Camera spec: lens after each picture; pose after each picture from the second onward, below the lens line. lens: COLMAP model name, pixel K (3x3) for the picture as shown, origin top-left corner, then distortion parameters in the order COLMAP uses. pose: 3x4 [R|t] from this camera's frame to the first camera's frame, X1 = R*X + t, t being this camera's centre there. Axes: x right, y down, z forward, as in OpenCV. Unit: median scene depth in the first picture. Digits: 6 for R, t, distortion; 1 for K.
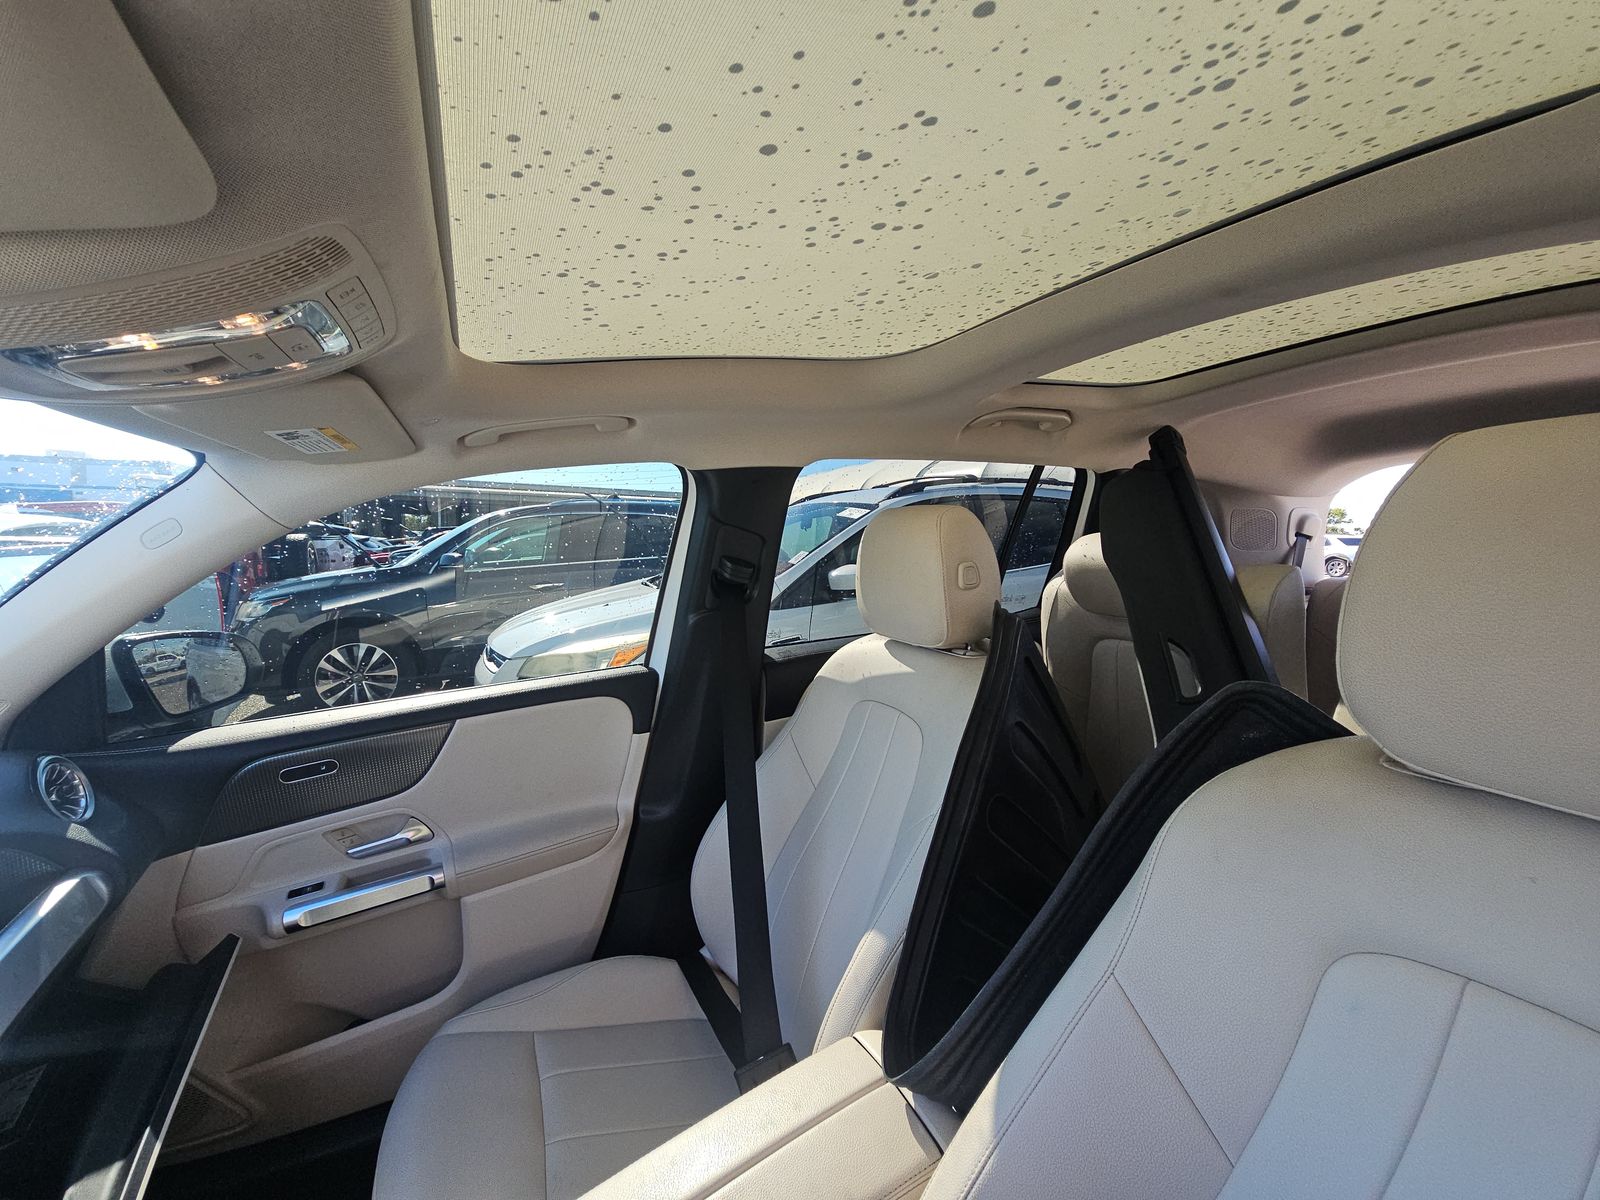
lens RADIAL K [[656.2, 0, 798.5], [0, 656.2, 598.8], [0, 0, 1]] dist [0.002172, -0.004409]
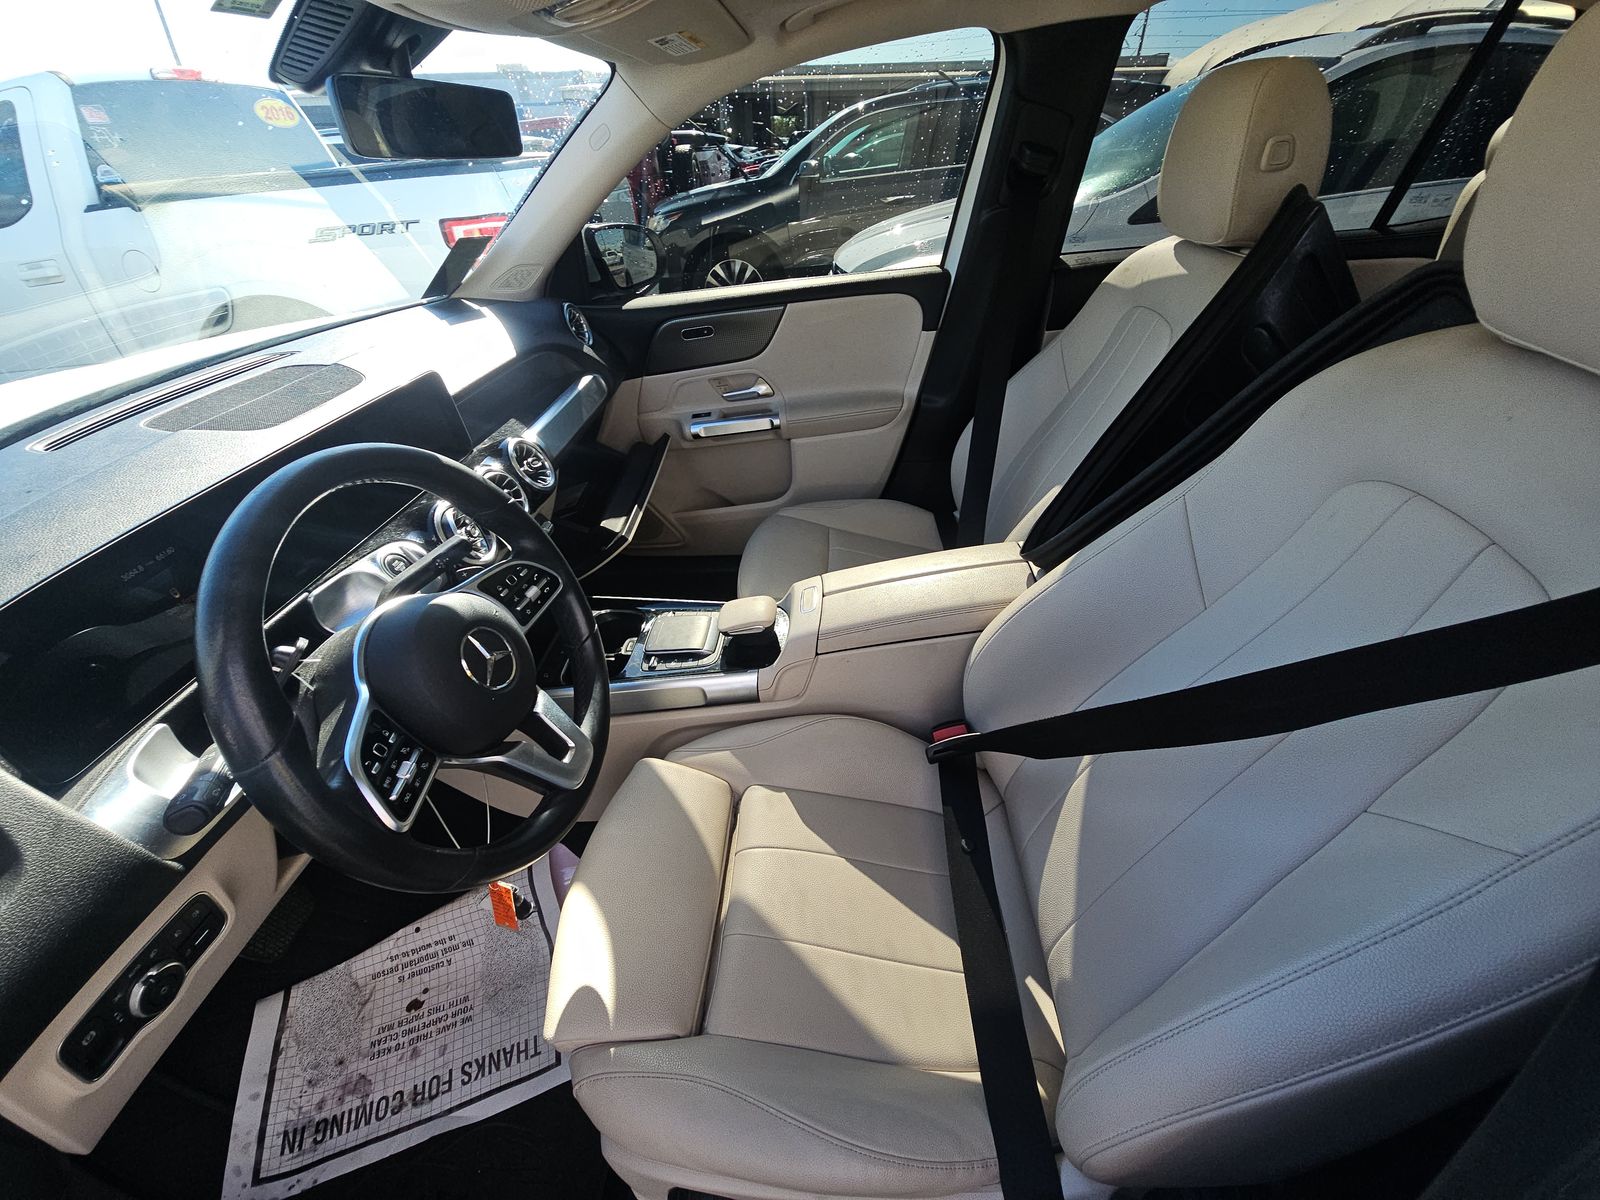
lens RADIAL K [[656.2, 0, 798.5], [0, 656.2, 598.8], [0, 0, 1]] dist [0.002172, -0.004409]
pose [[0.873114, 0.246709, -0.420483, 0.172344], [-0.003627, 0.865765, 0.500438, 0.036872], [0.487502, -0.435415, 0.756806, -0.207641]]
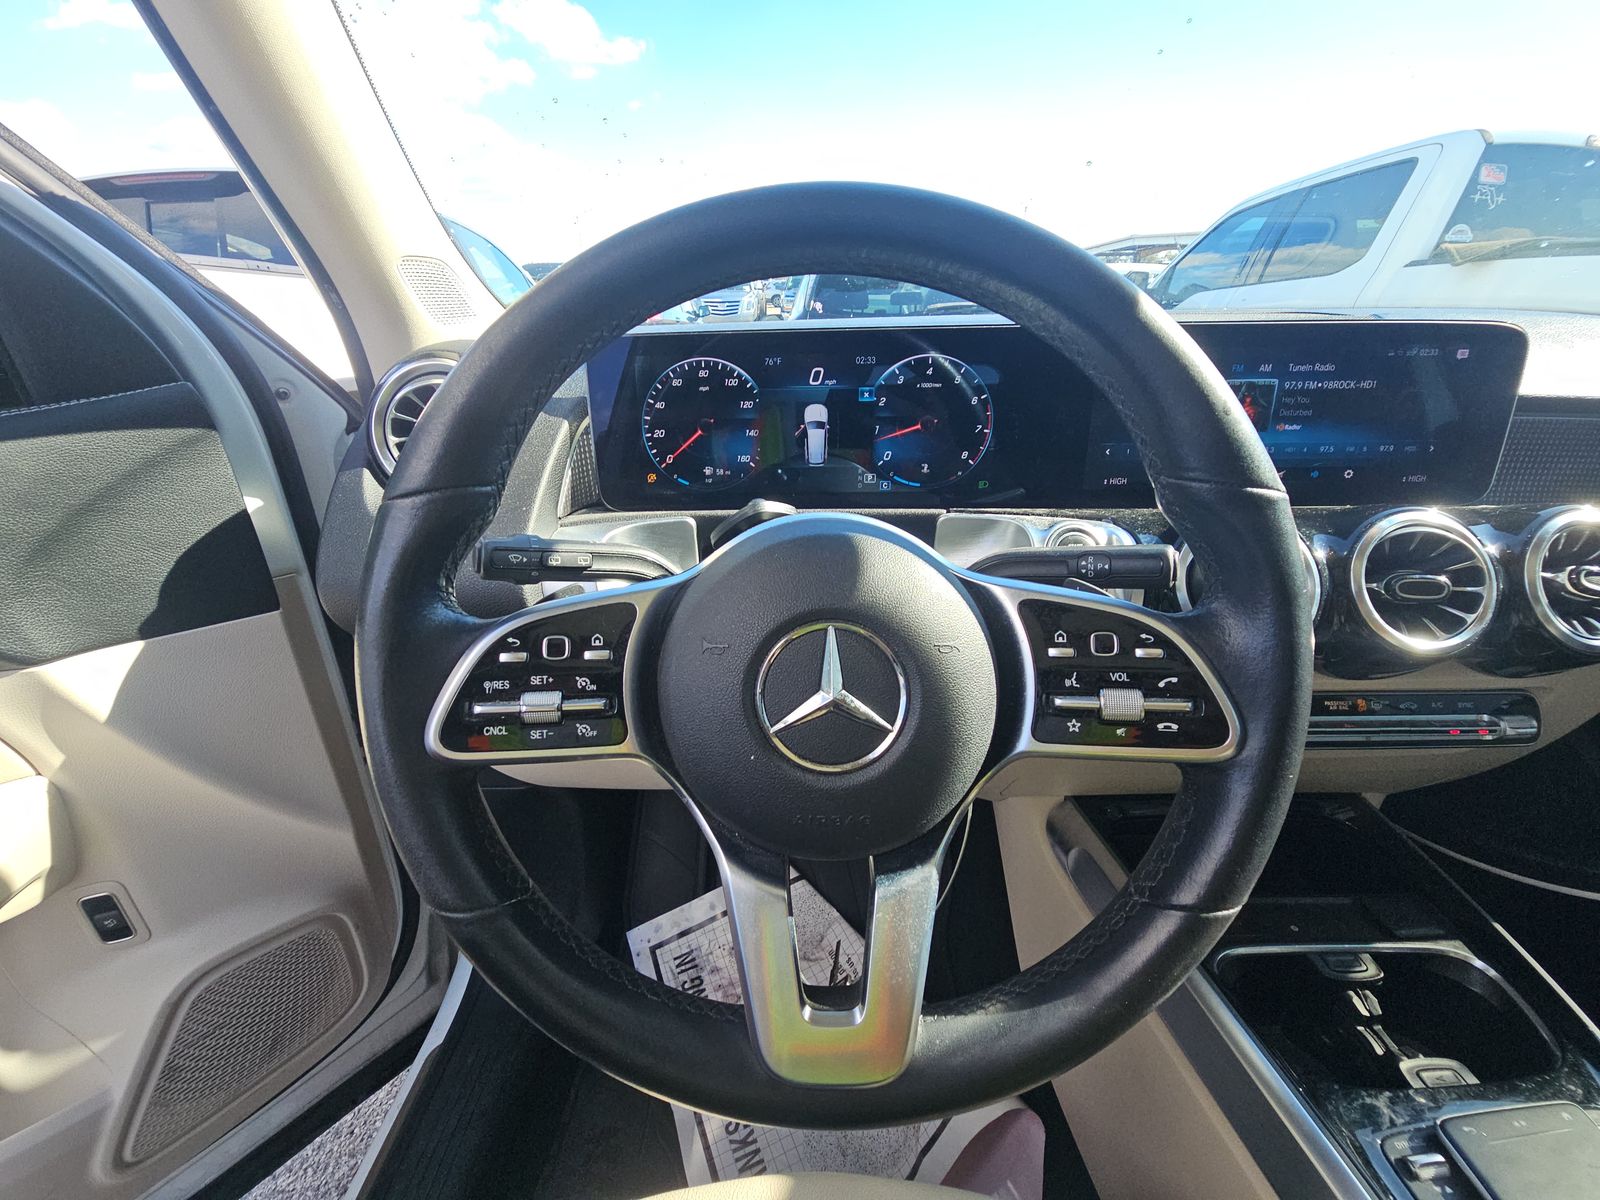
lens RADIAL K [[654.0, 0, 793.1], [0, 654.0, 600.8], [0, 0, 1]] dist [0.010169, -0.012993]
pose [[-0.441195, 0.363941, -0.820301, -0.055722], [-0.076762, 0.895420, 0.438554, 0.200669], [0.894122, 0.256456, -0.367118, 0.086825]]
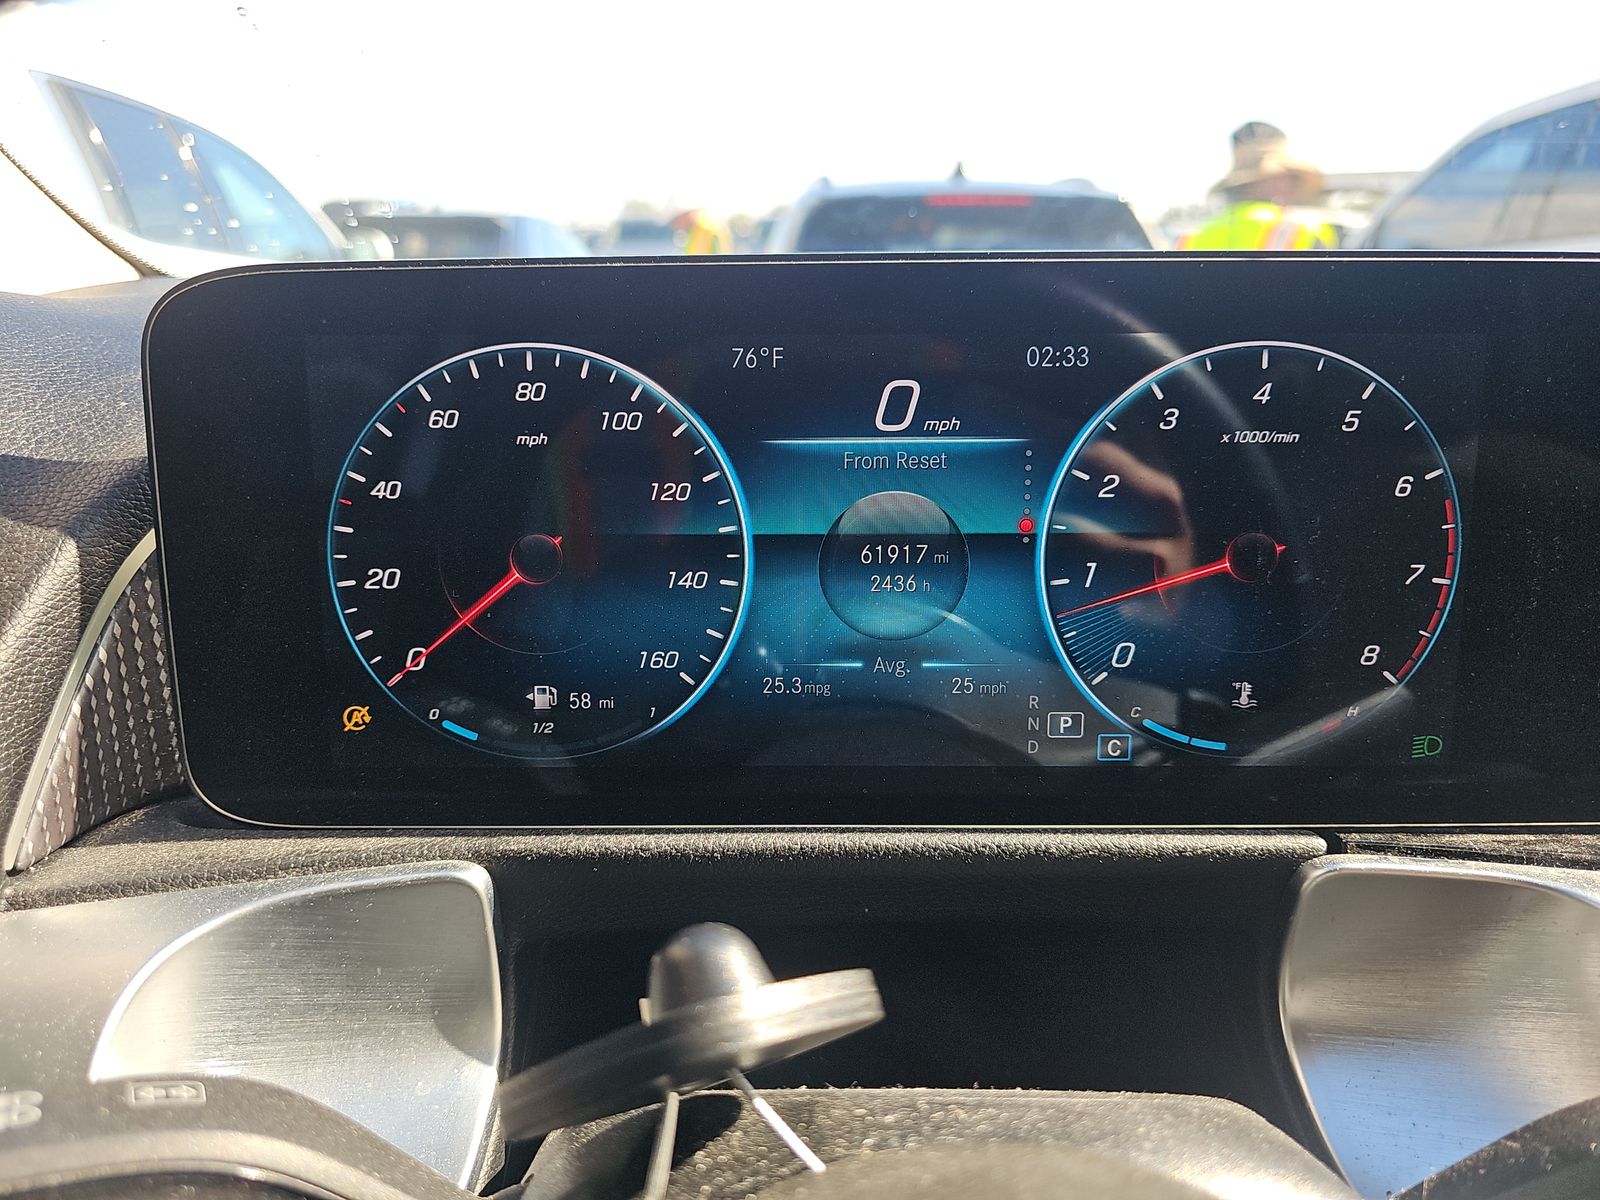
lens RADIAL K [[1090.3, 0, 800.0], [0, 1090.3, 600.0], [0, 0, 1]] dist [0.049902, -0.141700]
pose [[-0.414401, 0.251938, -0.874528, -0.231890], [-0.092358, 0.944317, 0.315808, 0.222102], [0.905396, 0.211640, -0.368057, -0.009613]]
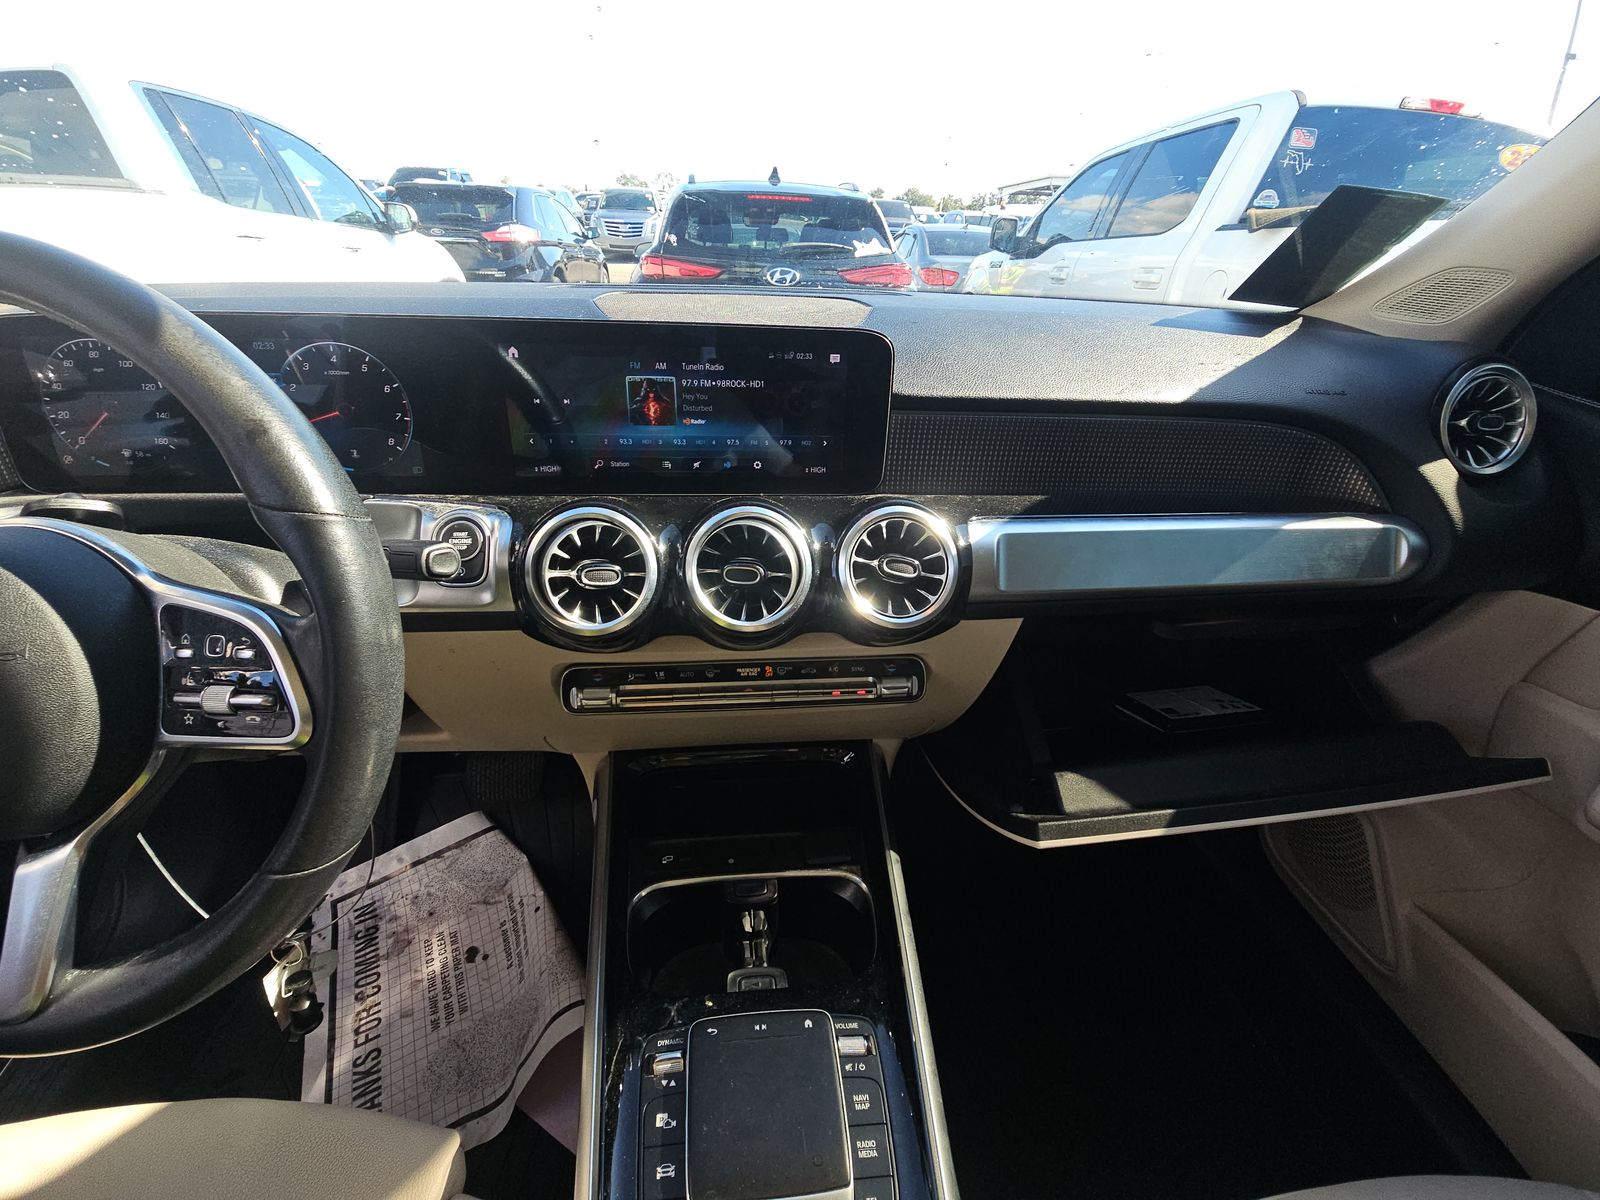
lens RADIAL K [[656.2, 0, 798.5], [0, 656.2, 598.8], [0, 0, 1]] dist [0.002172, -0.004409]
pose [[-0.340800, 0.438410, -0.831656, -0.157675], [-0.126938, 0.855054, 0.502761, 0.134301], [0.931527, 0.276910, -0.235751, 0.366498]]
